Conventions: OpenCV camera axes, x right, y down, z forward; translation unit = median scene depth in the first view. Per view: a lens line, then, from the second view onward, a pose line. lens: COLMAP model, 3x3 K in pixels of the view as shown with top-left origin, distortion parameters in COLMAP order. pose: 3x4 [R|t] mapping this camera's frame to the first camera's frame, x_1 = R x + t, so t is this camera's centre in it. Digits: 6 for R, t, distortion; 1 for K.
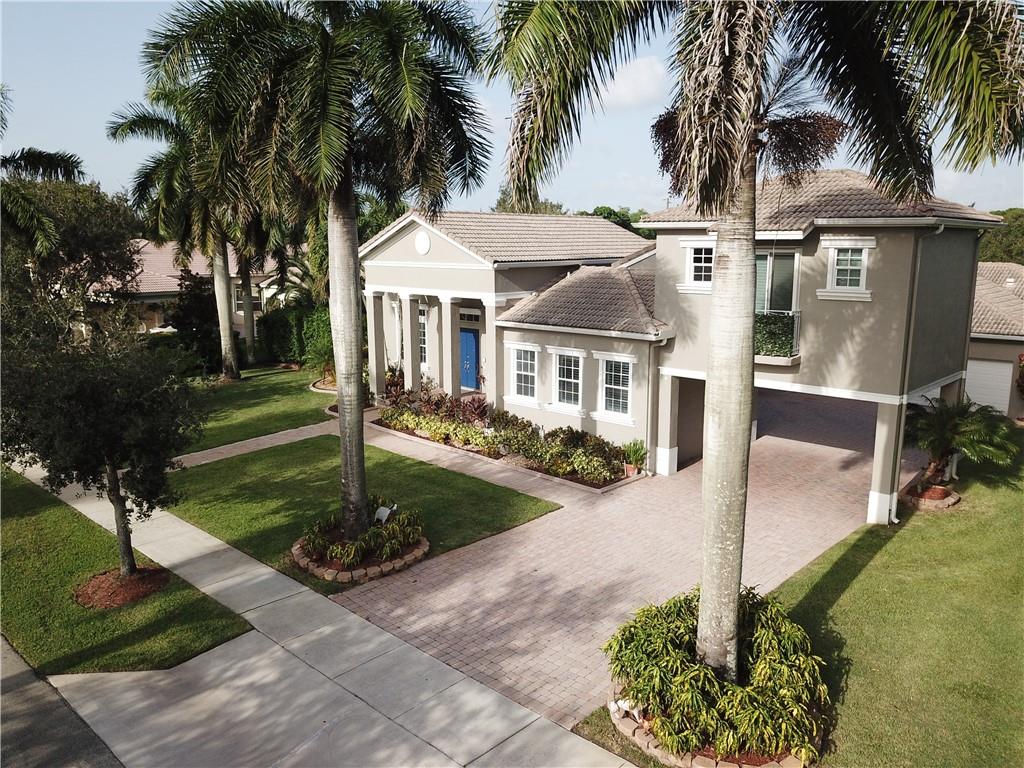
lens RADIAL K [[759.0, 0, 512.0], [0, 759.0, 384.0], [0, 0, 1]] dist [0.027280, -0.044034]
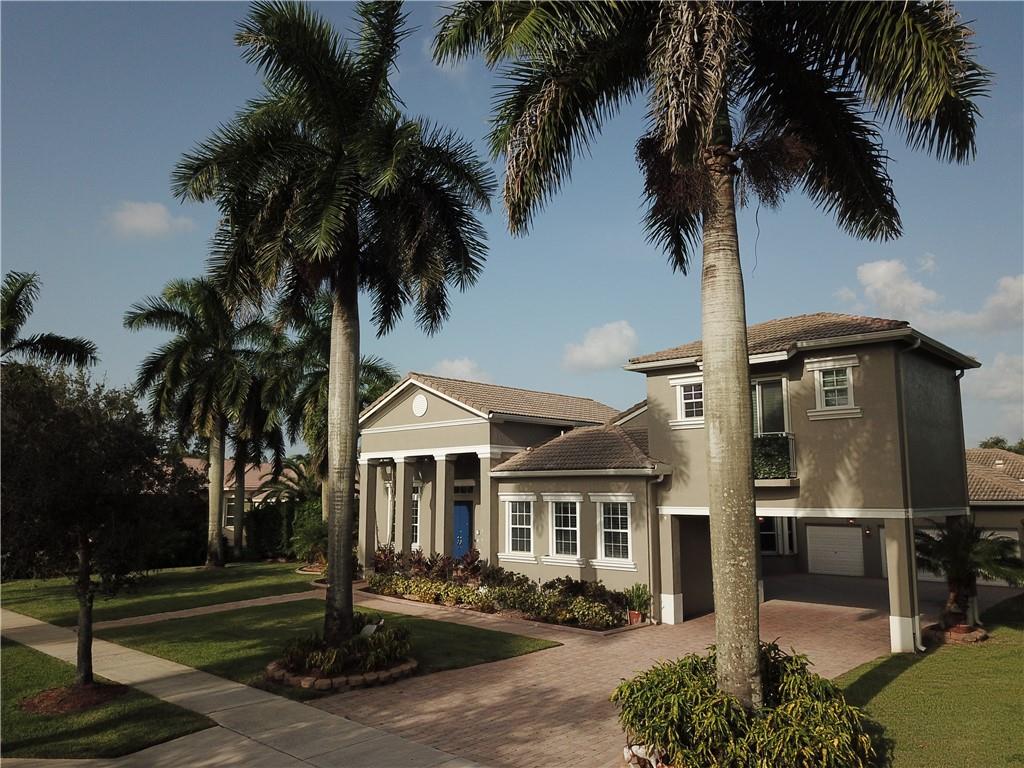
lens RADIAL K [[760.8, 0, 512.0], [0, 760.8, 384.0], [0, 0, 1]] dist [0.001418, 0.002734]
pose [[0.999954, -0.003248, 0.008986, -0.002191], [0.005796, 0.953893, -0.300090, 0.126245], [-0.007597, 0.300128, 0.953869, 0.020928]]
